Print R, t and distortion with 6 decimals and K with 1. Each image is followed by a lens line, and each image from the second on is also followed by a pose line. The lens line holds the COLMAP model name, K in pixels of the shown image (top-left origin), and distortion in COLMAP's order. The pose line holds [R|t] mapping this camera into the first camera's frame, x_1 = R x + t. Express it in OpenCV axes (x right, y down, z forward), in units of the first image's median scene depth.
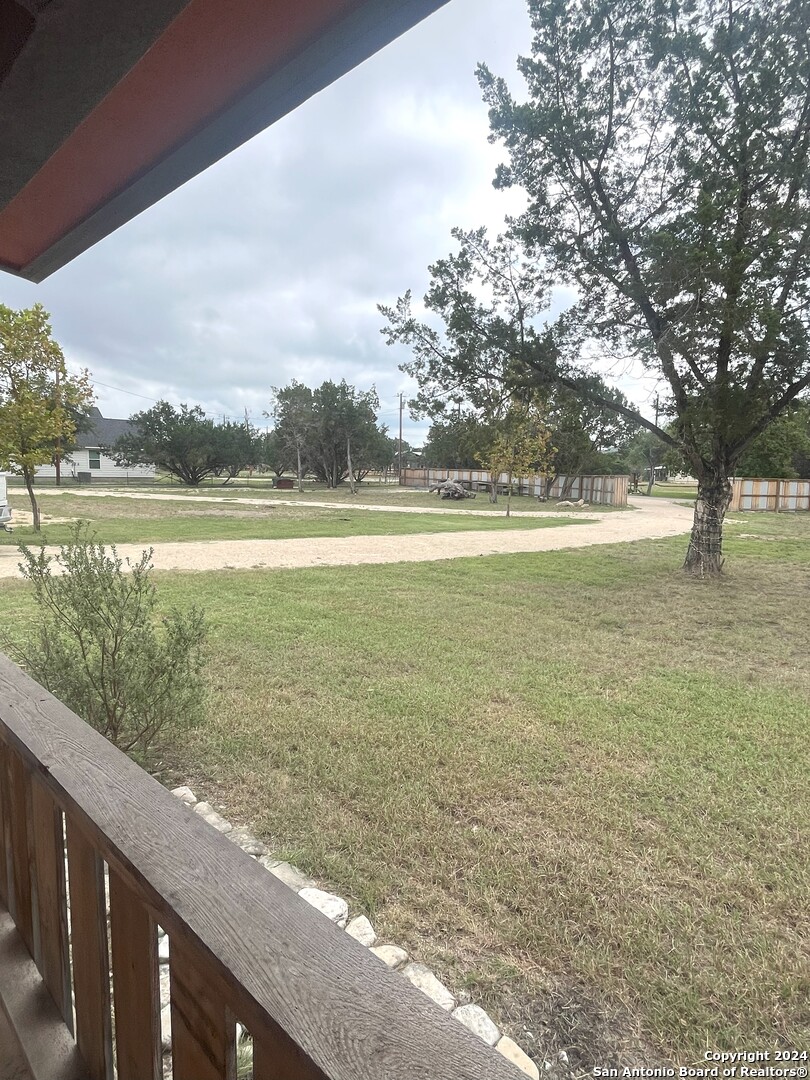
lens RADIAL K [[581.0, 0, 409.0], [0, 581.0, 538.3], [0, 0, 1]] dist [-0.002682, -0.000329]
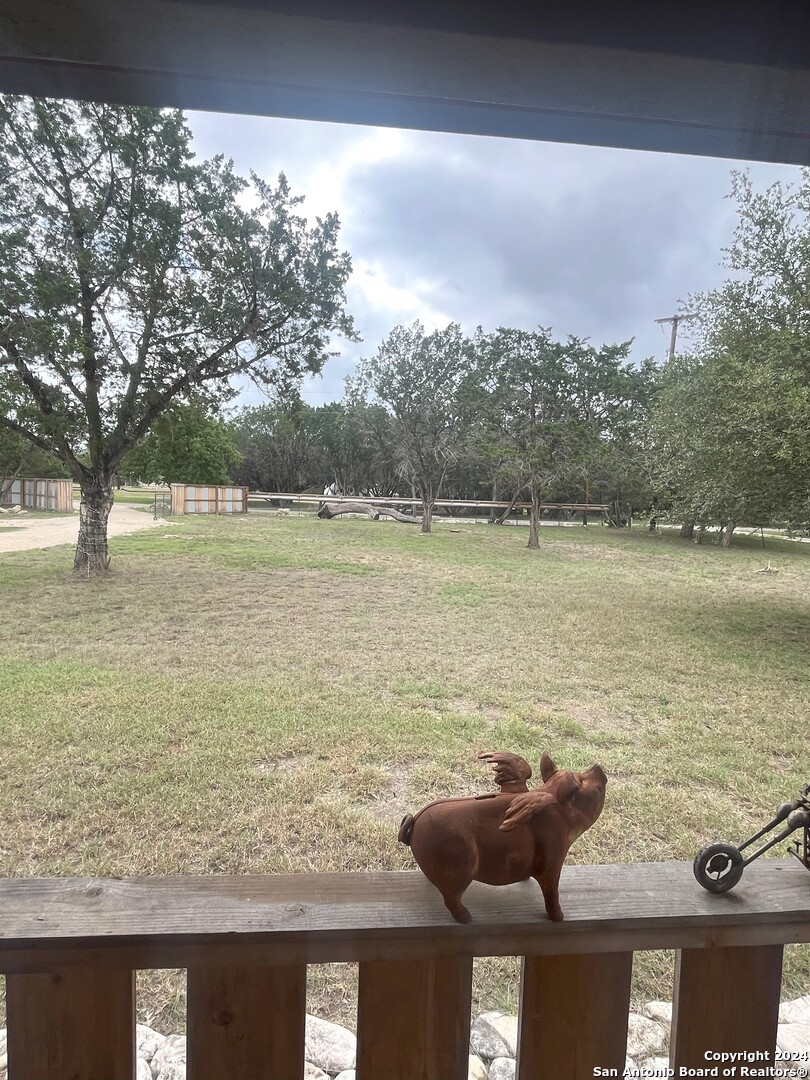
lens RADIAL K [[581.0, 0, 409.0], [0, 581.0, 538.3], [0, 0, 1]] dist [-0.002682, -0.000329]
pose [[0.666083, -0.052257, 0.744045, 0.058613], [0.058941, 0.998111, 0.017336, 0.007475], [-0.743546, 0.032307, 0.667904, -0.085691]]
